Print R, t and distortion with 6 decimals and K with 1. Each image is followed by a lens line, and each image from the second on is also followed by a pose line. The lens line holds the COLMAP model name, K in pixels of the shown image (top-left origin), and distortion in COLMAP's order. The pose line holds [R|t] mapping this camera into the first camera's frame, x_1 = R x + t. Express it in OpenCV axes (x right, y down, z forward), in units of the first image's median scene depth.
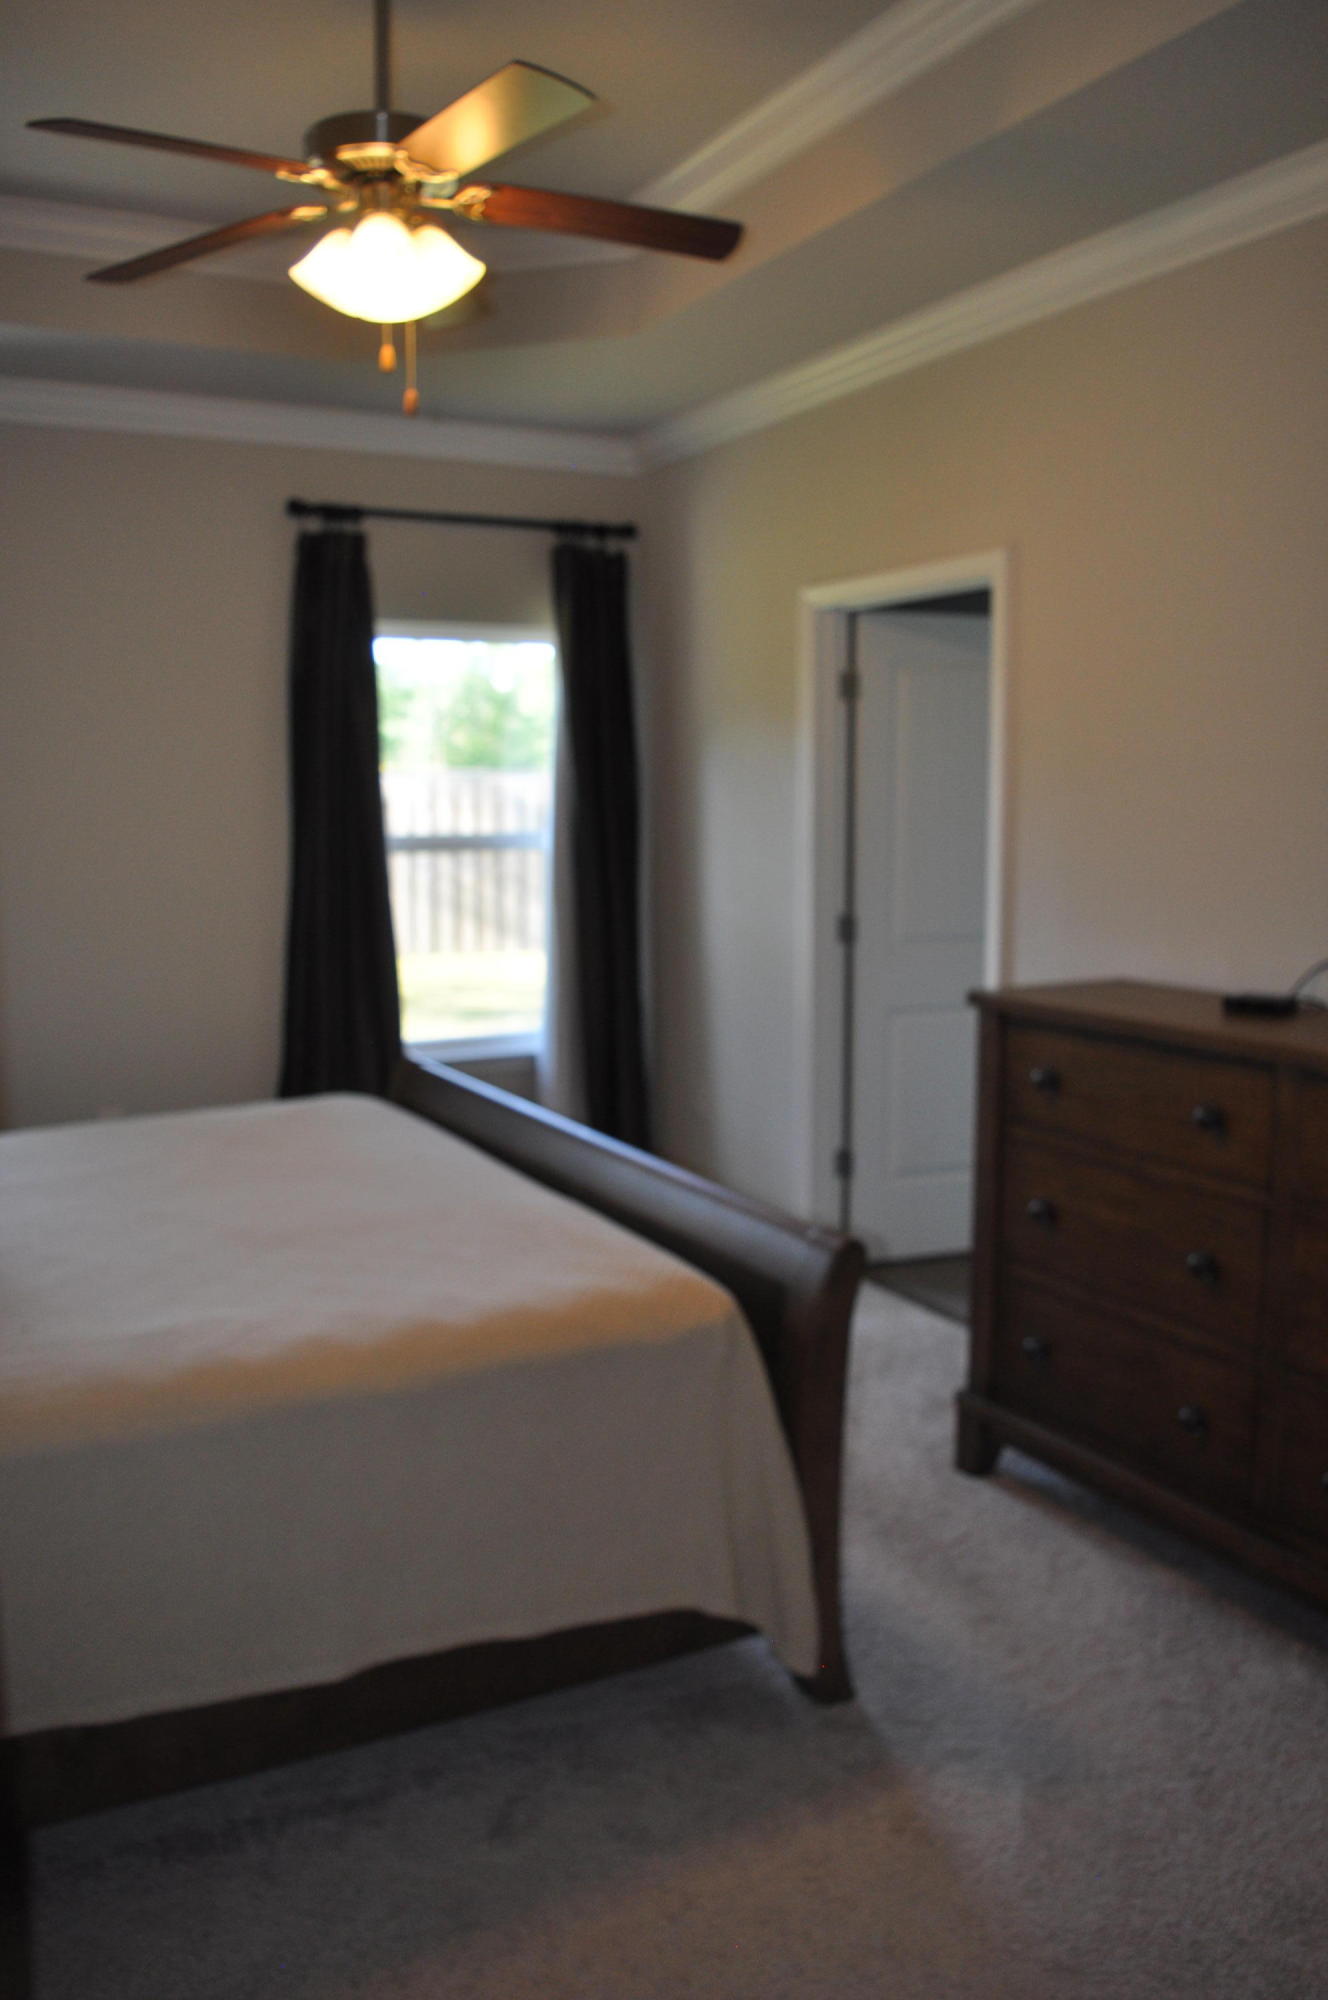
lens RADIAL K [[1566.5, 0, 664.0], [0, 1566.5, 1000.0], [0, 0, 1]] dist [-0.094885, 0.025480]
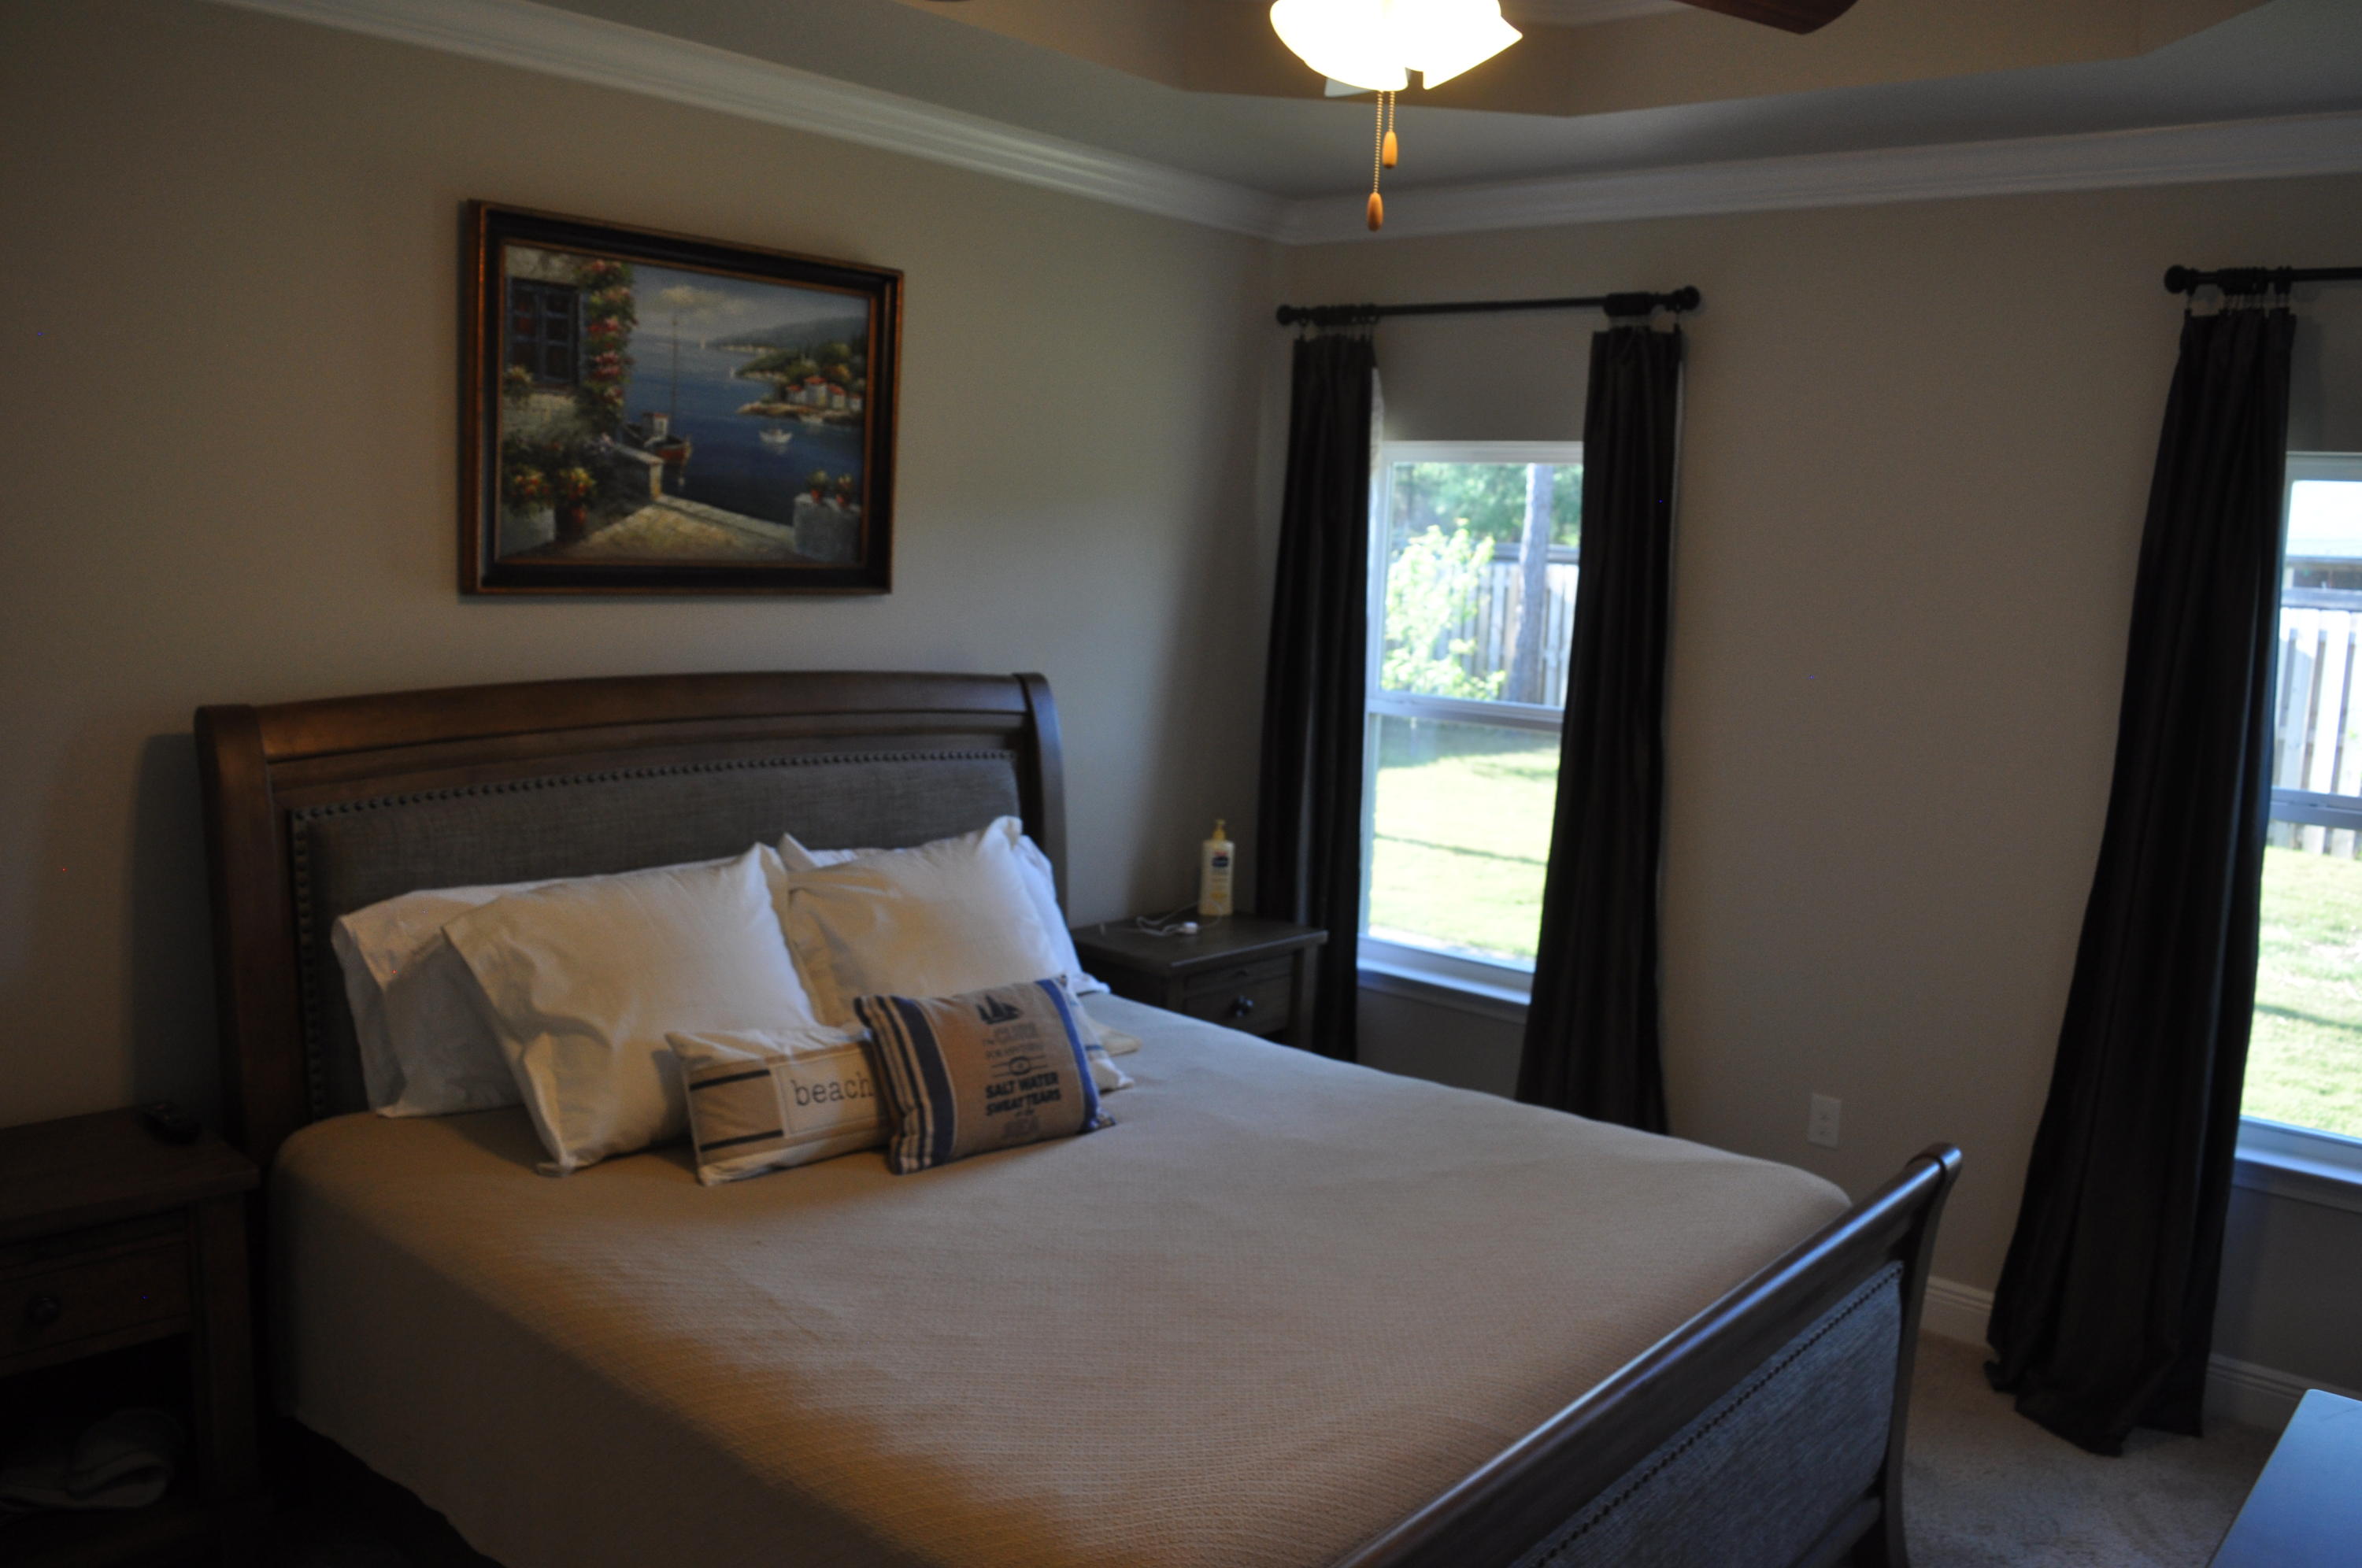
lens RADIAL K [[1849.8, 0, 1188.8], [0, 1849.8, 779.5], [0, 0, 1]] dist [-0.094885, 0.025480]
pose [[0.363120, 0.134158, -0.922033, 0.689485], [-0.192511, 0.979030, 0.066635, -0.100410], [0.911638, 0.153305, 0.381332, 0.513136]]
